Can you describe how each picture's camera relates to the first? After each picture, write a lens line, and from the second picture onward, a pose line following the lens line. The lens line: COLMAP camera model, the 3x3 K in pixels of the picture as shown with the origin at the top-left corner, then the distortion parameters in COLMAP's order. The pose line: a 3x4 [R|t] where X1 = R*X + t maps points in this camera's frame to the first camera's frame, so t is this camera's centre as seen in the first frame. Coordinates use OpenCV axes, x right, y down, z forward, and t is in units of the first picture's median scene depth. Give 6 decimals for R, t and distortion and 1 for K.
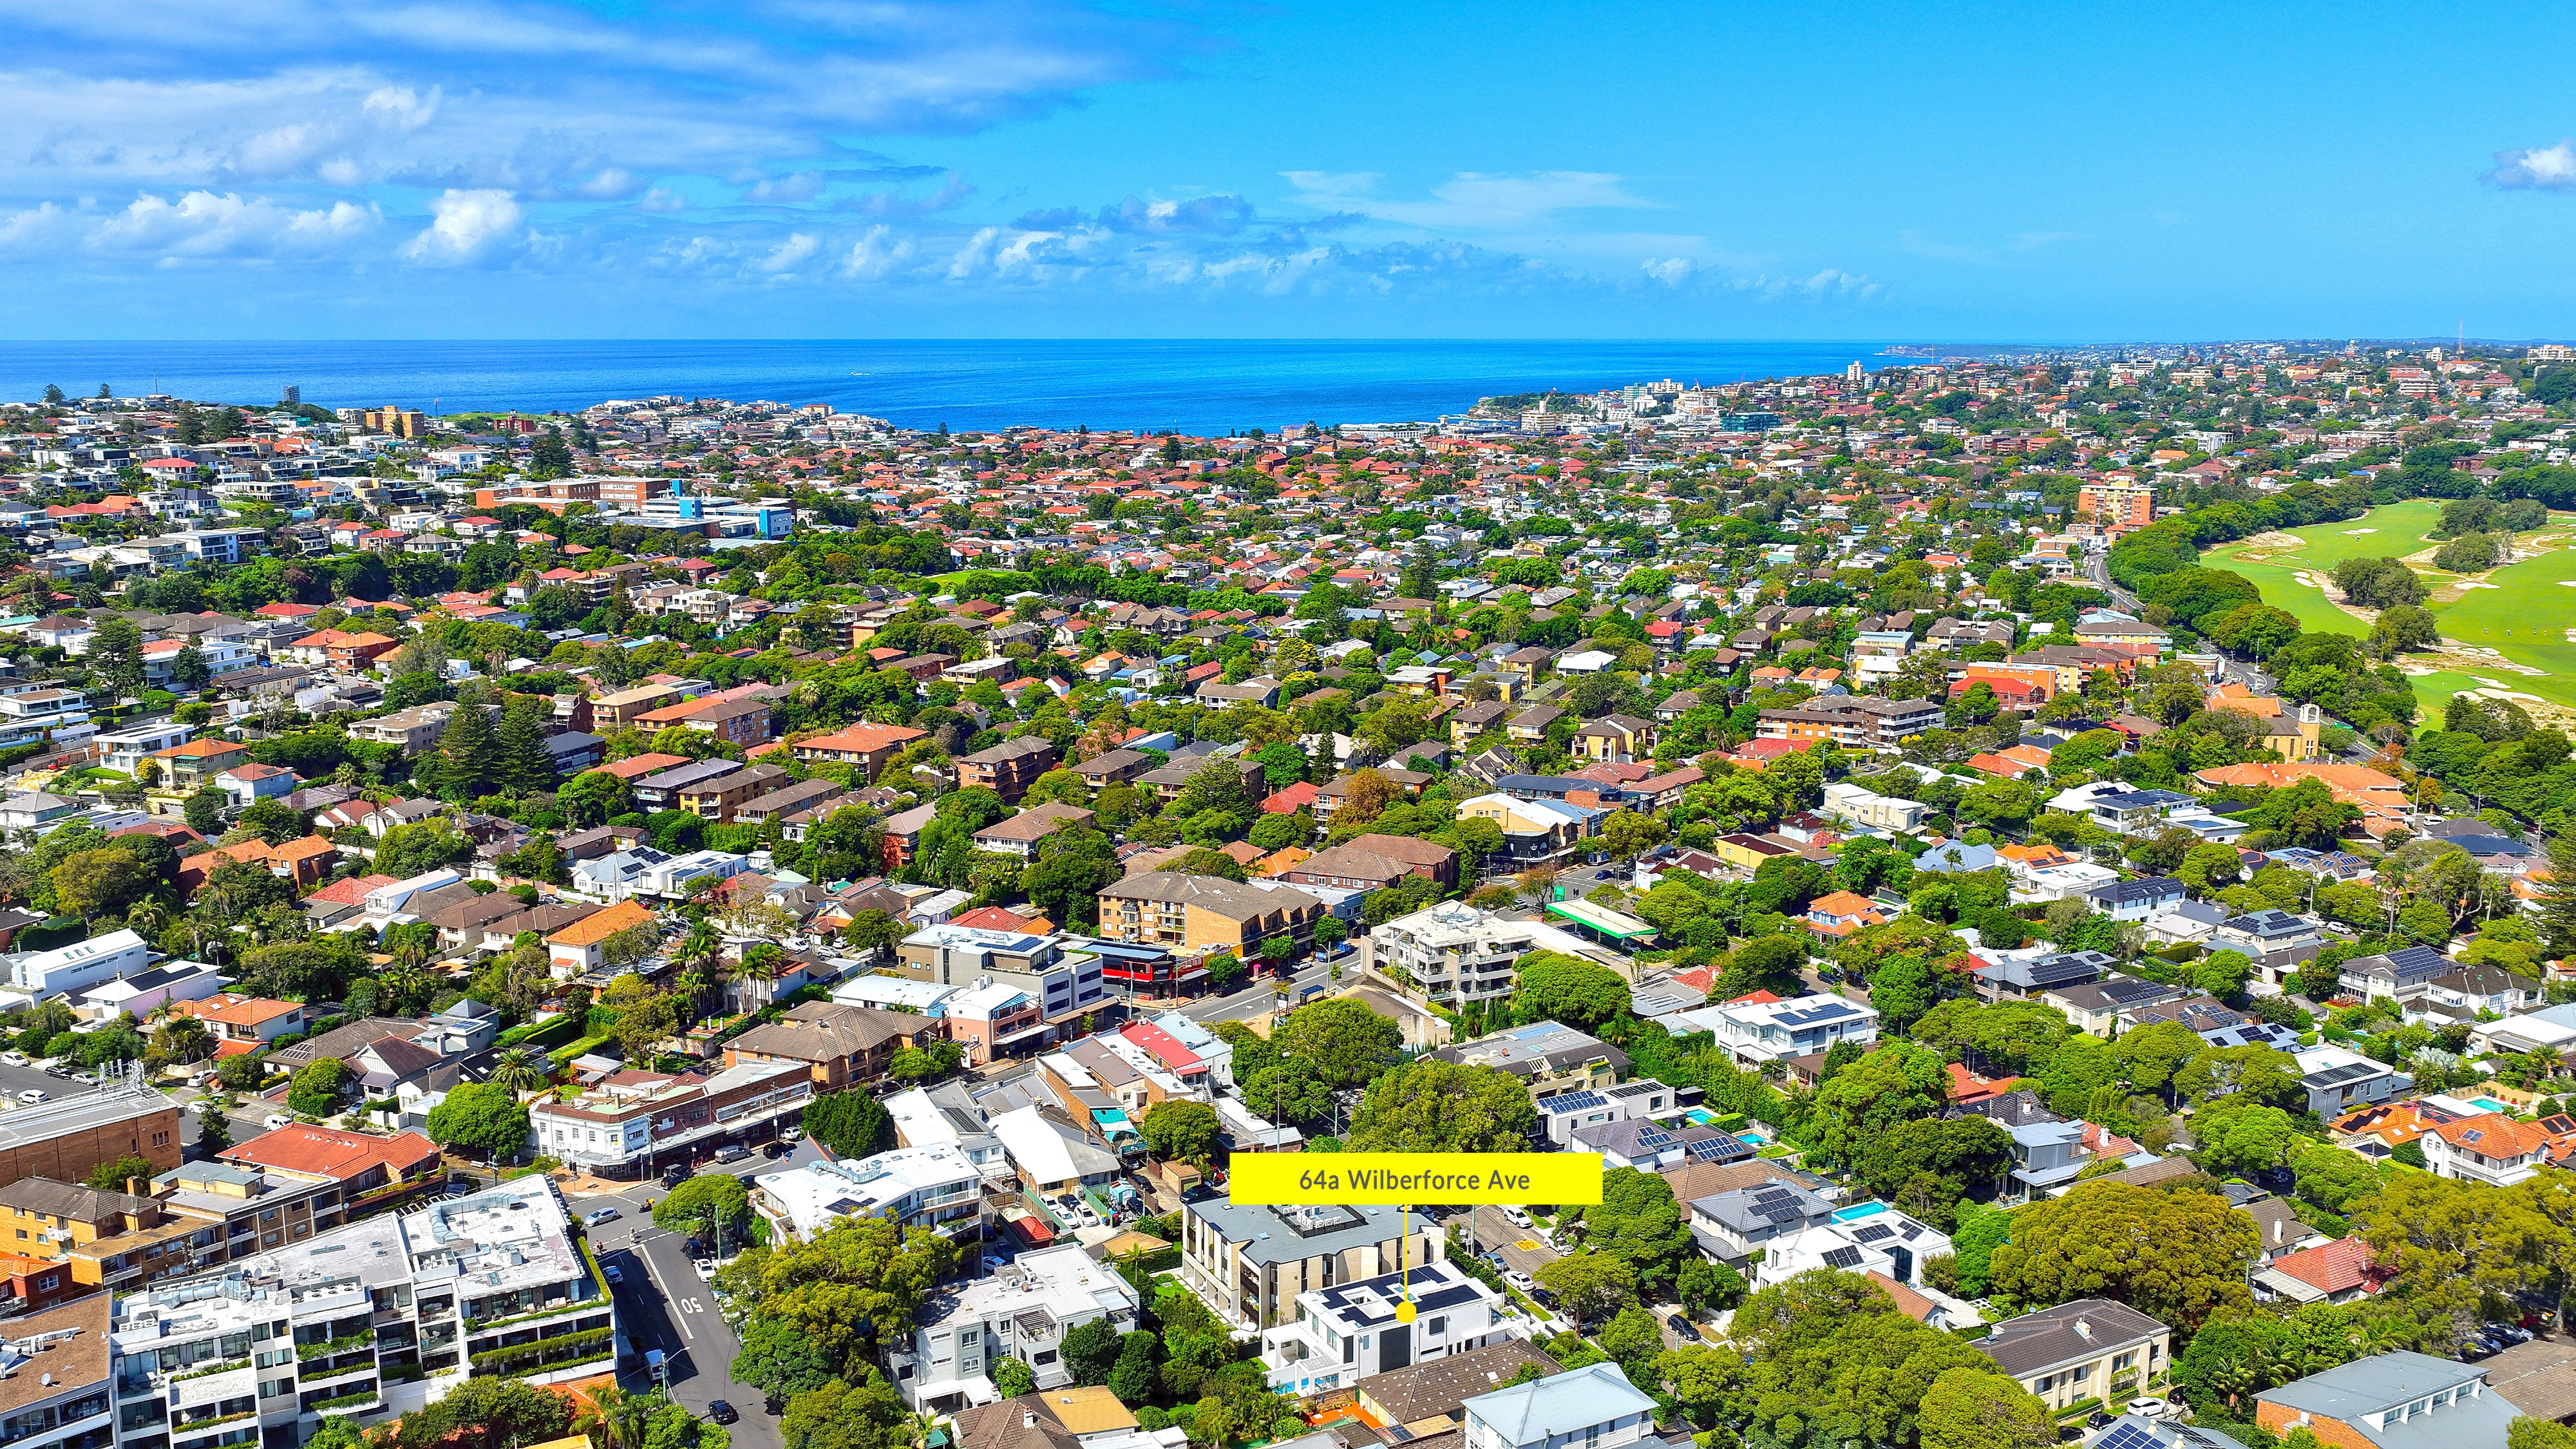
lens RADIAL K [[2132.1, 0, 1288.0], [0, 2132.1, 724.5], [0, 0, 1]] dist [-0.005394, 0.016408]
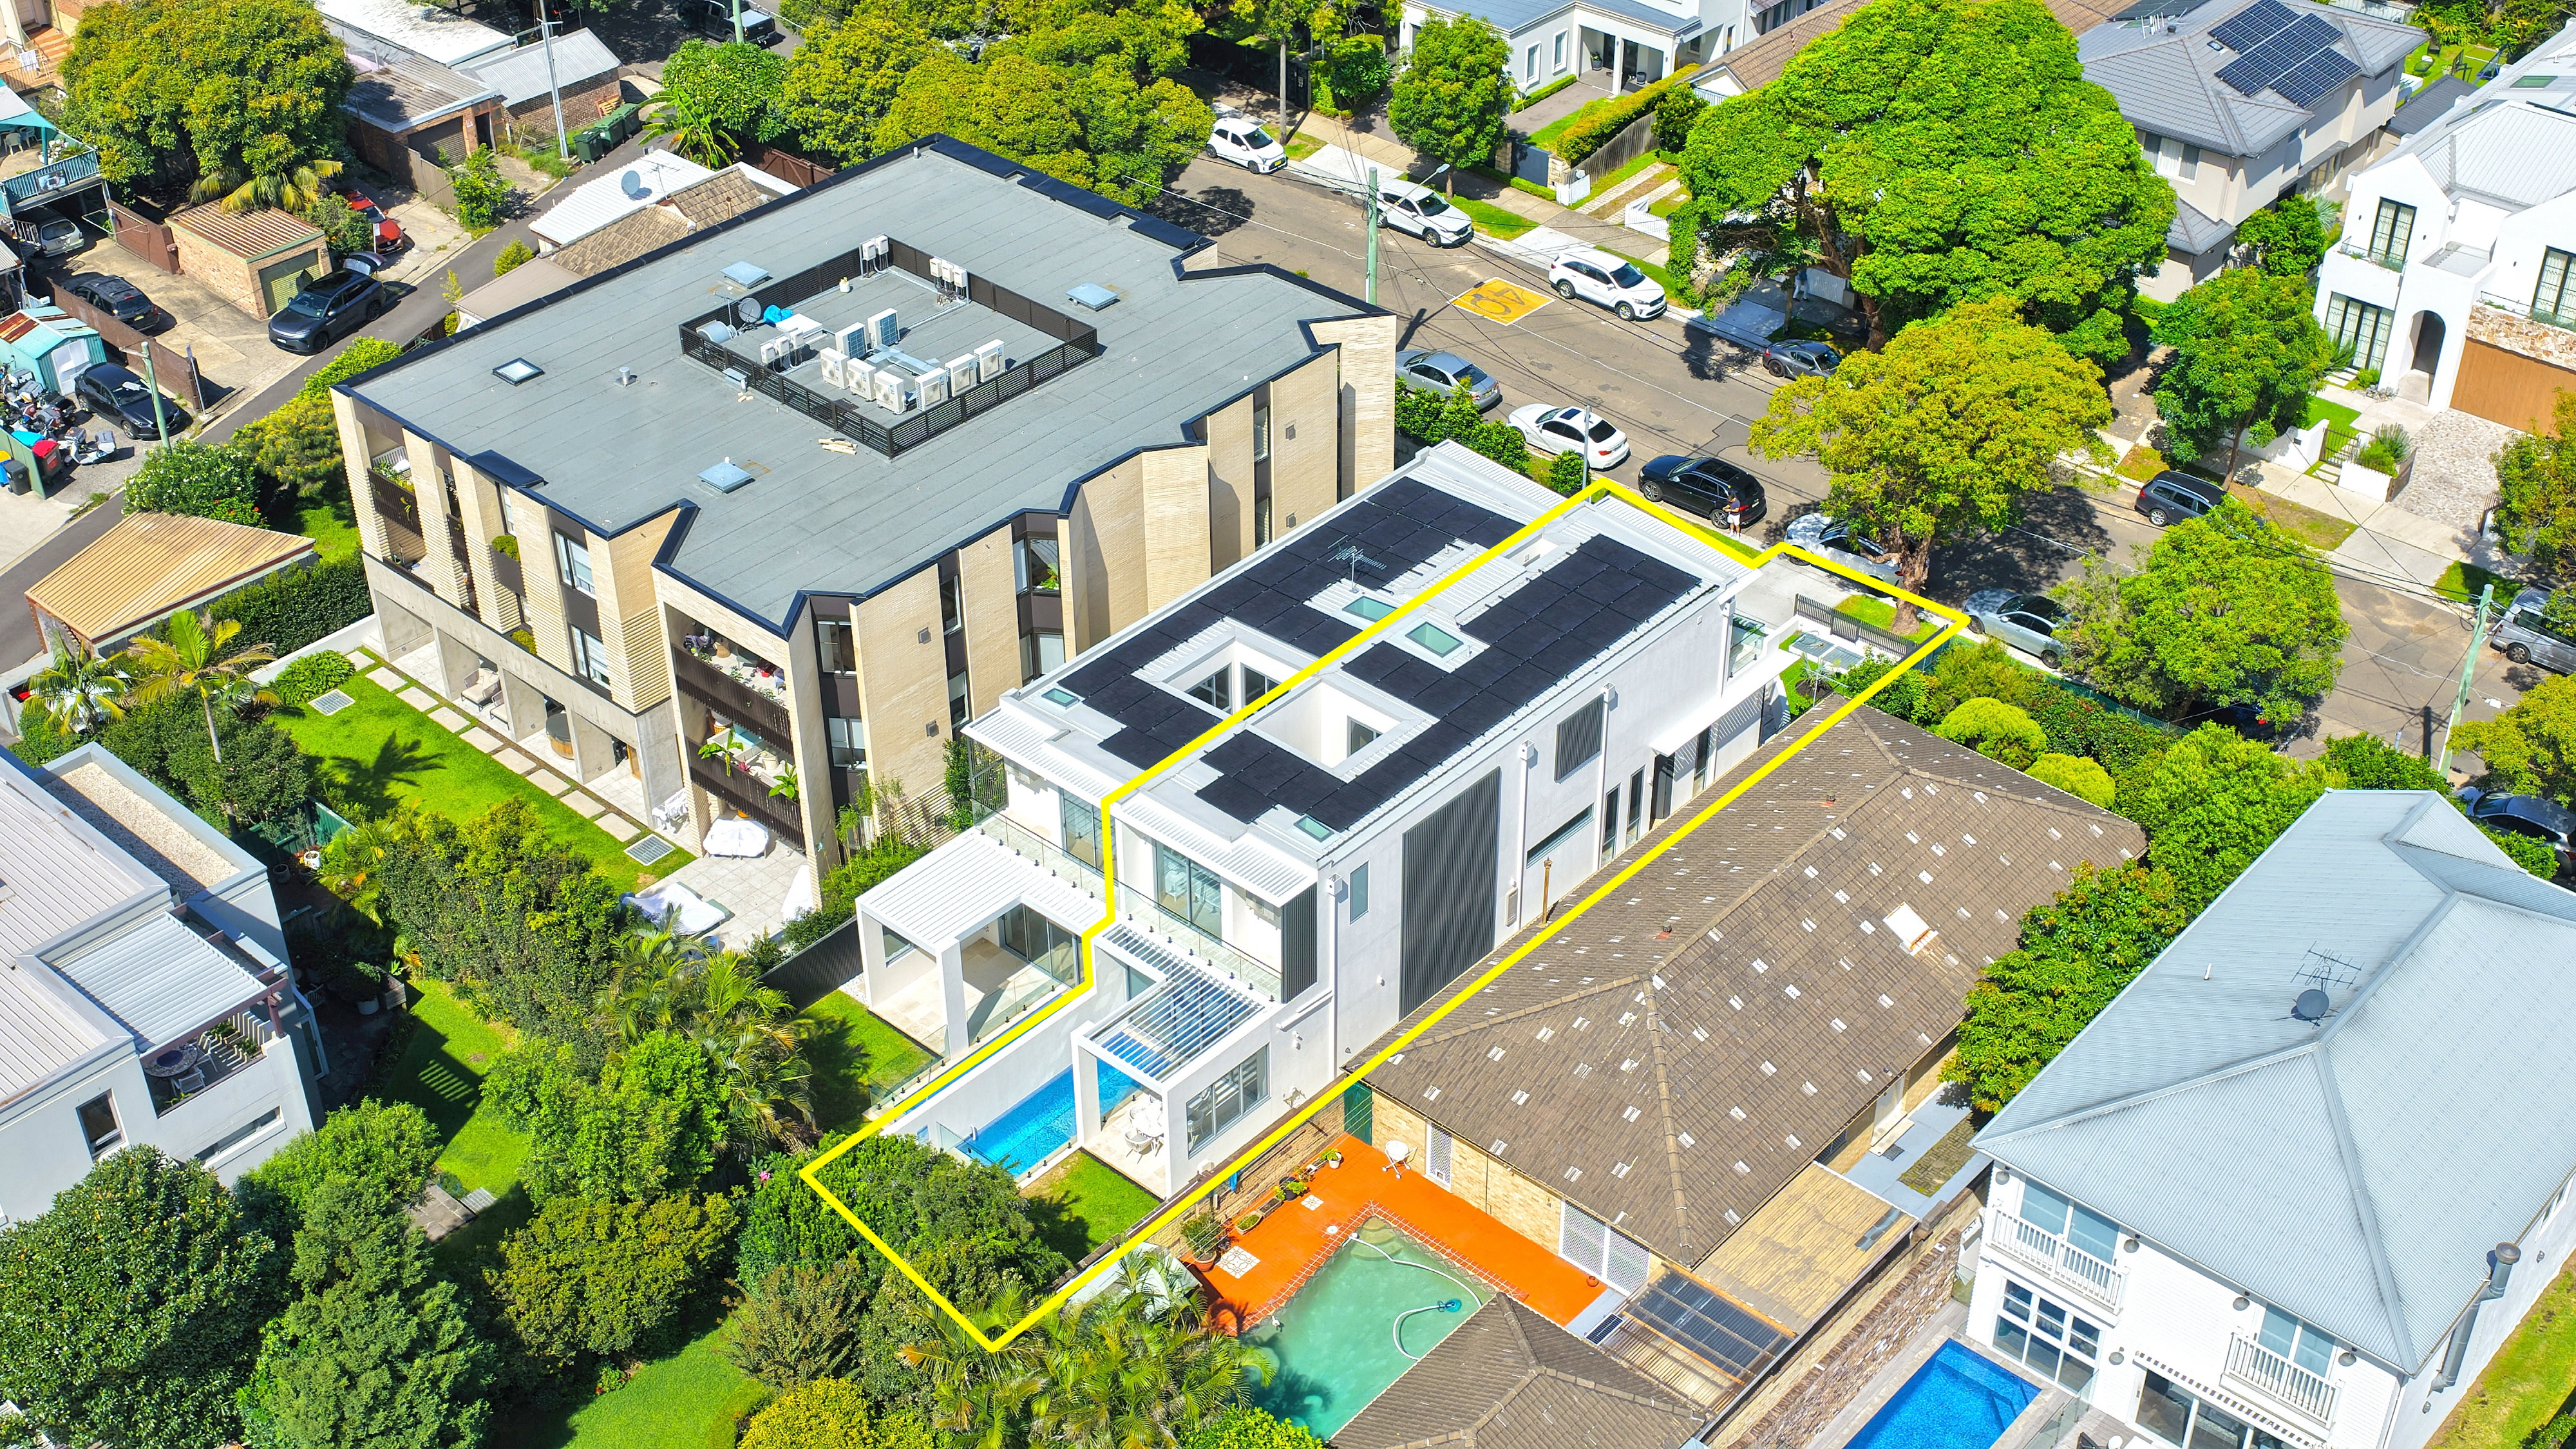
lens RADIAL K [[2943.2, 0, 1288.0], [0, 2943.2, 724.5], [0, 0, 1]] dist [0.008093, 0.034954]
pose [[0.936035, -0.208390, 0.283571, -0.051996], [0.071357, 0.901467, 0.426926, 0.126288], [-0.344597, -0.379383, 0.858674, 0.676622]]
